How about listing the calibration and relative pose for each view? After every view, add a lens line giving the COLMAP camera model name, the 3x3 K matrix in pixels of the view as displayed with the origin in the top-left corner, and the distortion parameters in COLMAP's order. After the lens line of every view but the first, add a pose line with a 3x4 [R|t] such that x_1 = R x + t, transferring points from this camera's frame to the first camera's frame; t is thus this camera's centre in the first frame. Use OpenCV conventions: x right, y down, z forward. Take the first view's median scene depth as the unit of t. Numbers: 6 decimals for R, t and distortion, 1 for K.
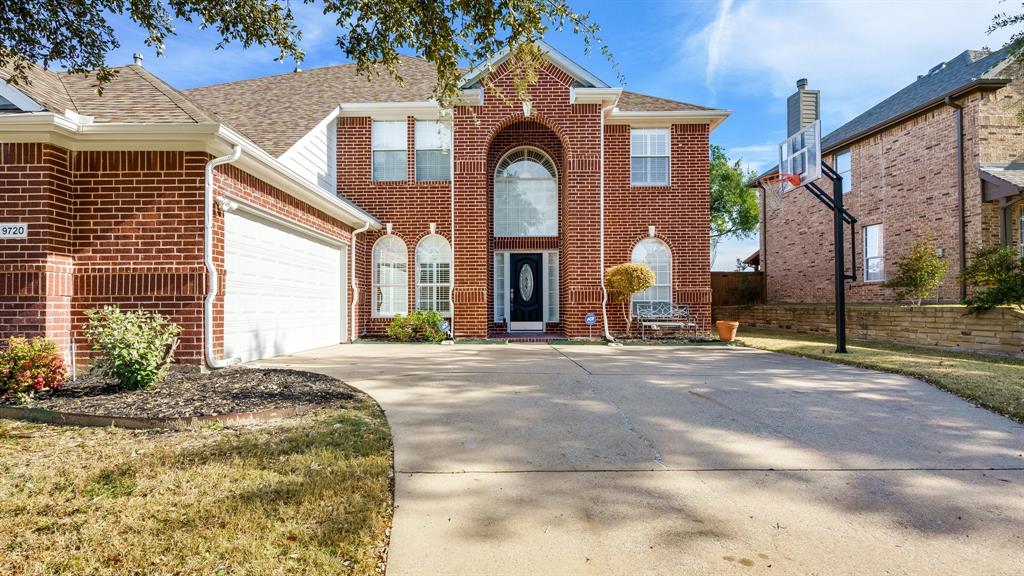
lens RADIAL K [[490.1, 0, 515.3], [0, 490.1, 296.7], [0, 0, 1]] dist [-0.000613, 0.000233]
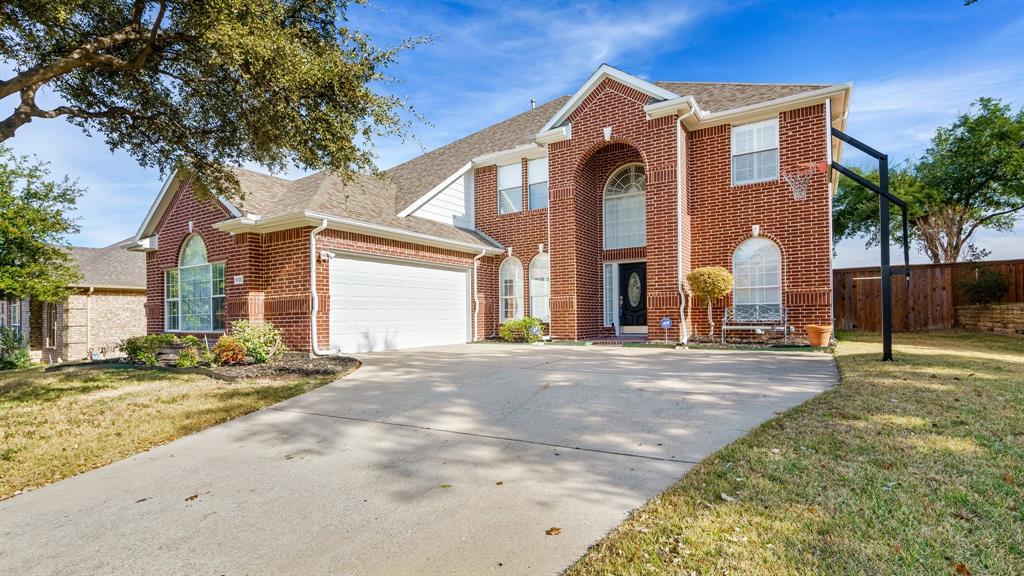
lens RADIAL K [[457.6, 0, 515.0], [0, 457.6, 309.6], [0, 0, 1]] dist [-0.000407, 0.000023]
pose [[0.870484, -0.021619, -0.491721, 0.327137], [0.028942, 0.999555, 0.007289, -0.000287], [0.491344, -0.020576, 0.870722, -0.009002]]
